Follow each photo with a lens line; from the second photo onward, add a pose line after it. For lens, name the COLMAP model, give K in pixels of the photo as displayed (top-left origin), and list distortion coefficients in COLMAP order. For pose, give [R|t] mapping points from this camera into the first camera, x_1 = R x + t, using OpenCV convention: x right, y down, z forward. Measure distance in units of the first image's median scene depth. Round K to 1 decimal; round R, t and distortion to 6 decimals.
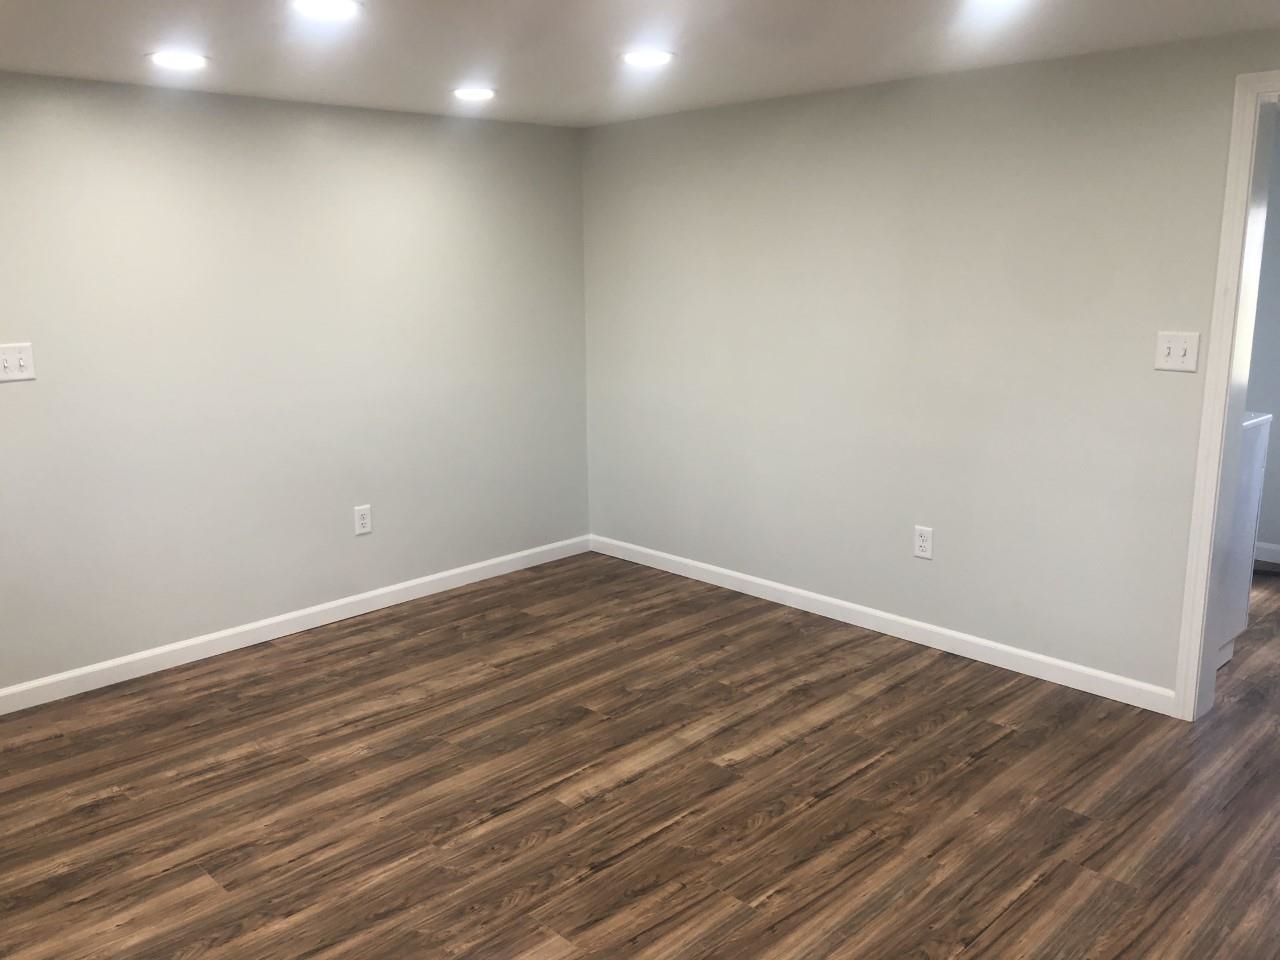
lens RADIAL K [[1043.4, 0, 630.5], [0, 1043.4, 488.4], [0, 0, 1]] dist [0.031301, -0.031353]
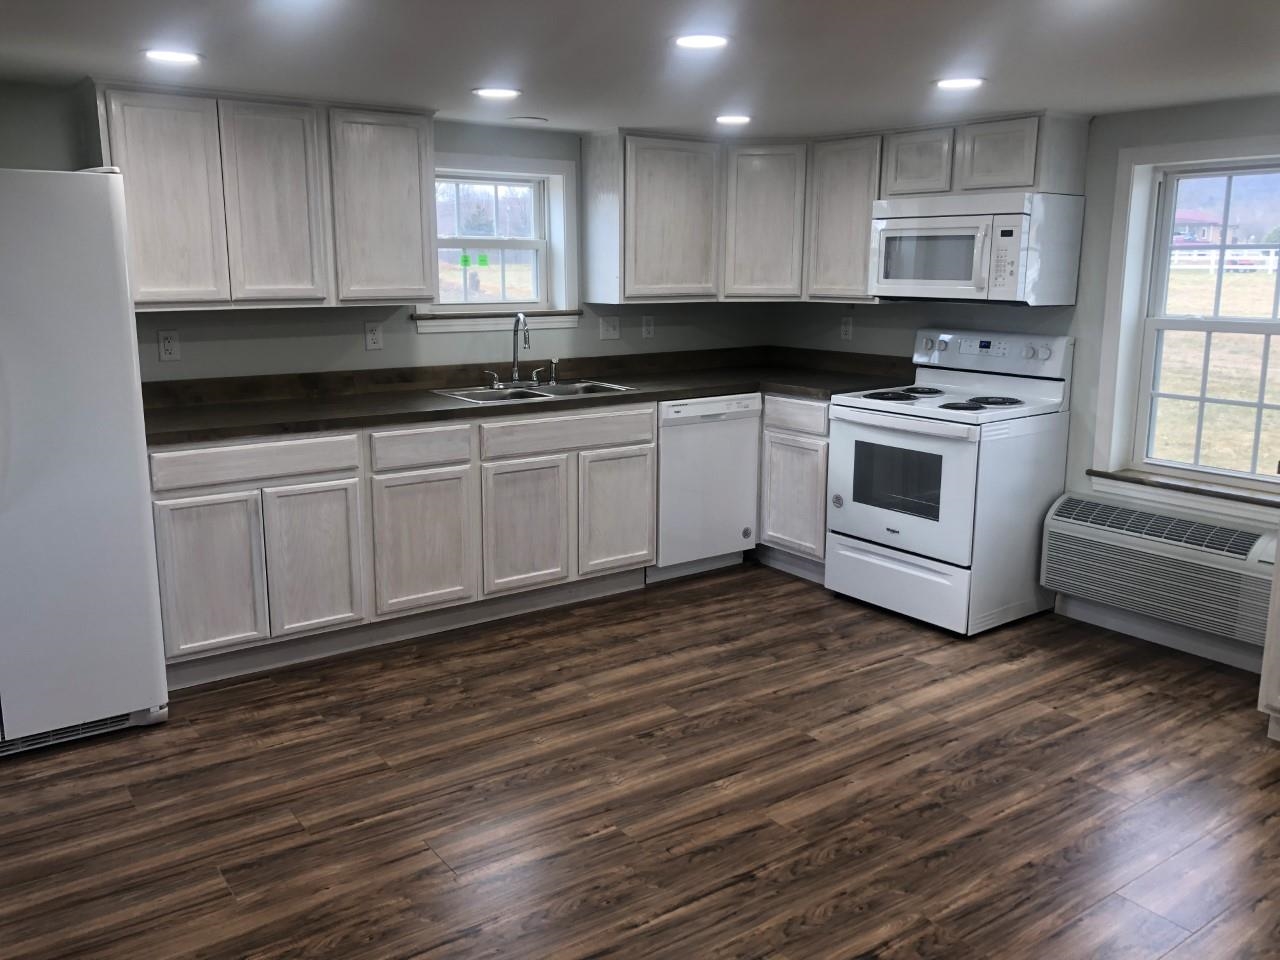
lens RADIAL K [[1043.4, 0, 631.1], [0, 1043.4, 469.8], [0, 0, 1]] dist [0.031301, -0.031353]
pose [[-0.989289, -0.020582, 0.144510, -0.054898], [0.039161, 0.916289, 0.398599, -0.380649], [-0.140617, 0.399989, -0.905669, 1.676109]]
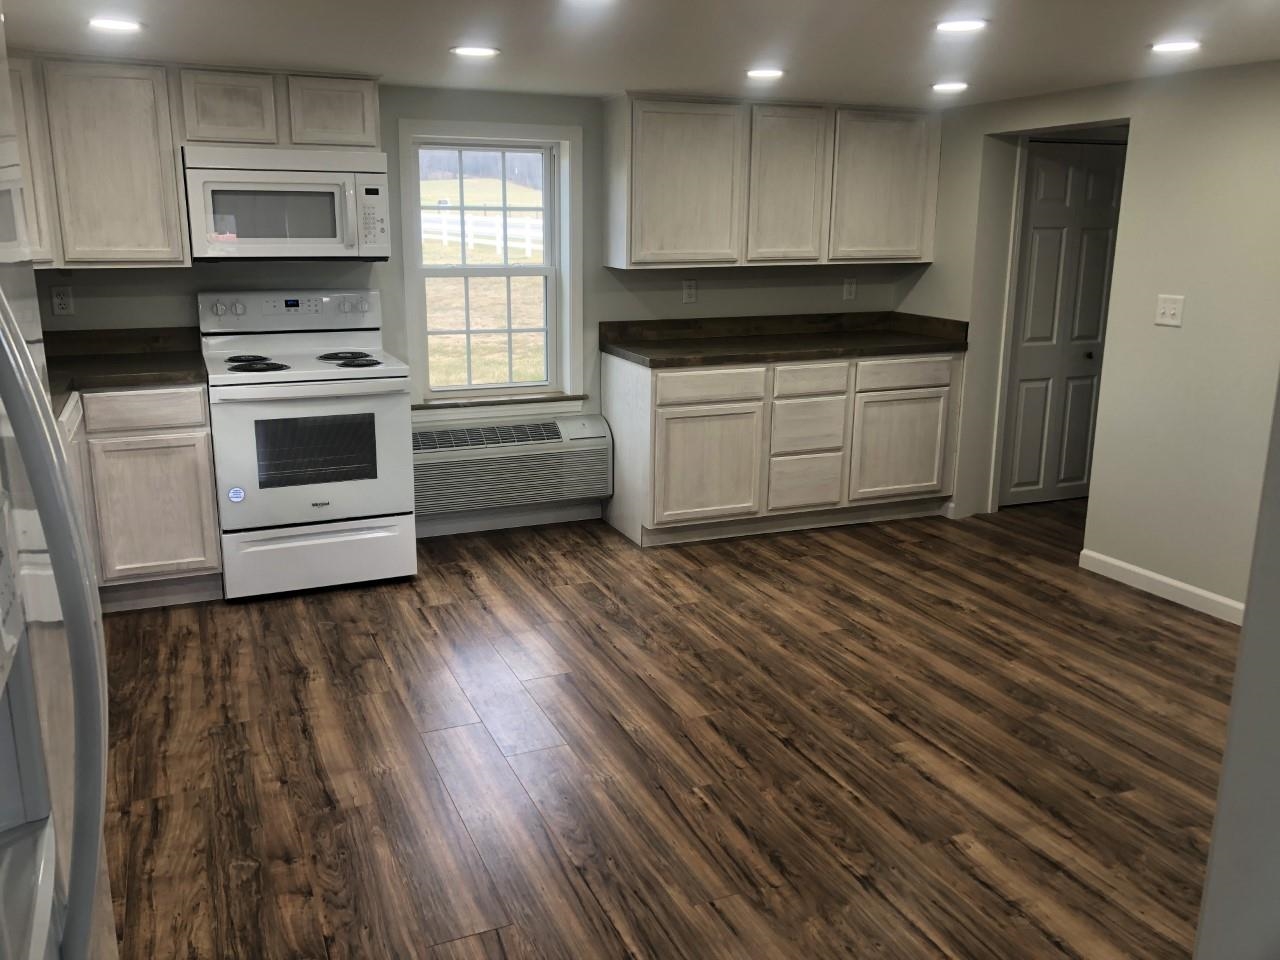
lens RADIAL K [[1043.4, 0, 624.8], [0, 1043.4, 466.8], [0, 0, 1]] dist [0.031301, -0.031353]
pose [[-0.361904, 0.222557, -0.905259, 0.995226], [-0.201587, 0.929423, 0.309088, -0.250071], [0.910158, 0.294348, -0.291497, 1.030170]]
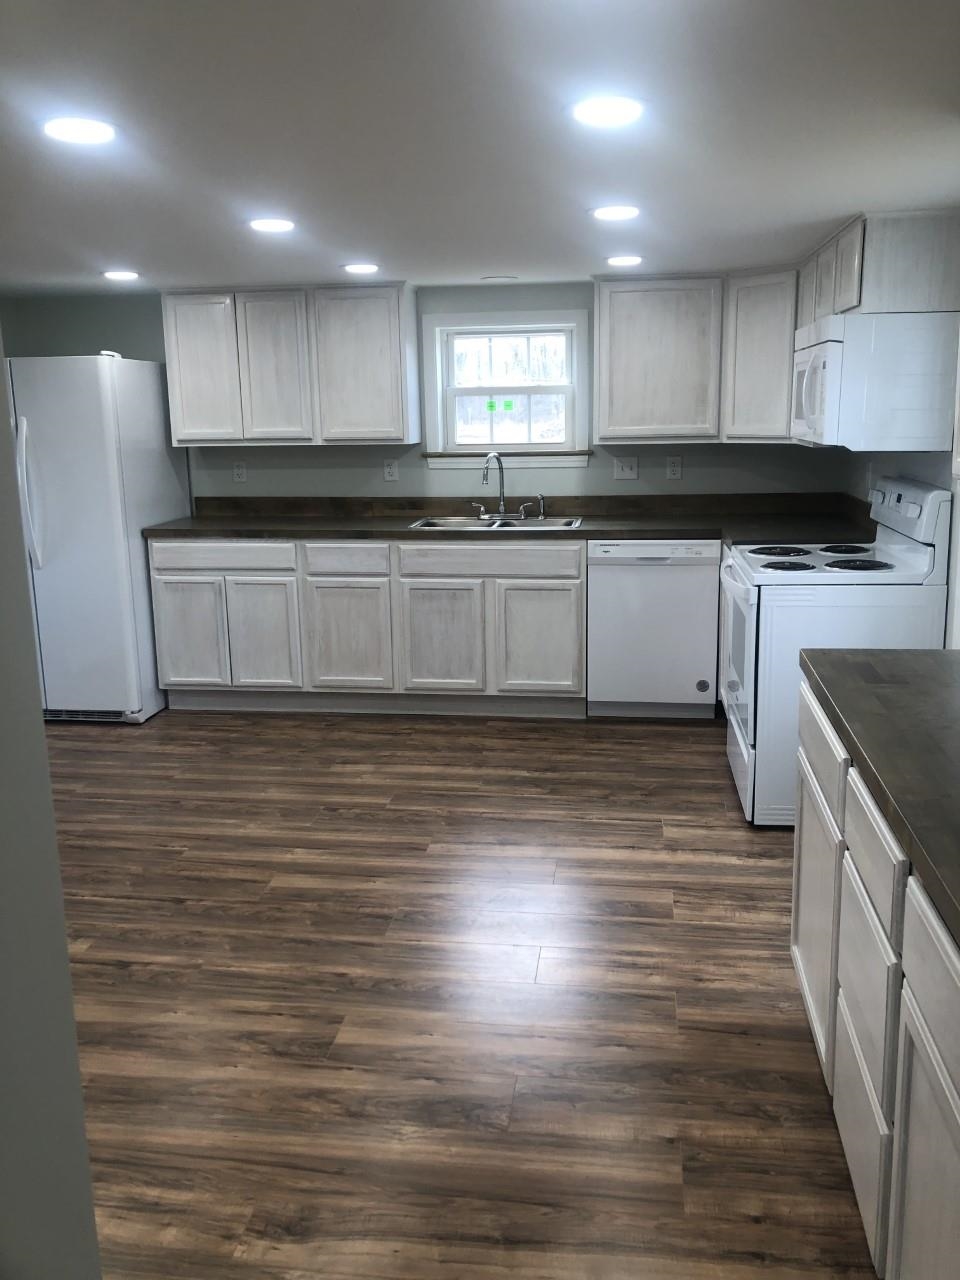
lens RADIAL K [[1043.4, 0, 502.5], [0, 1043.4, 632.3], [0, 0, 1]] dist [0.031301, -0.031353]
pose [[-0.622922, -0.143946, 0.768926, -1.136752], [0.191778, 0.924831, 0.328495, -0.264947], [-0.758413, 0.352090, -0.548492, 1.215710]]
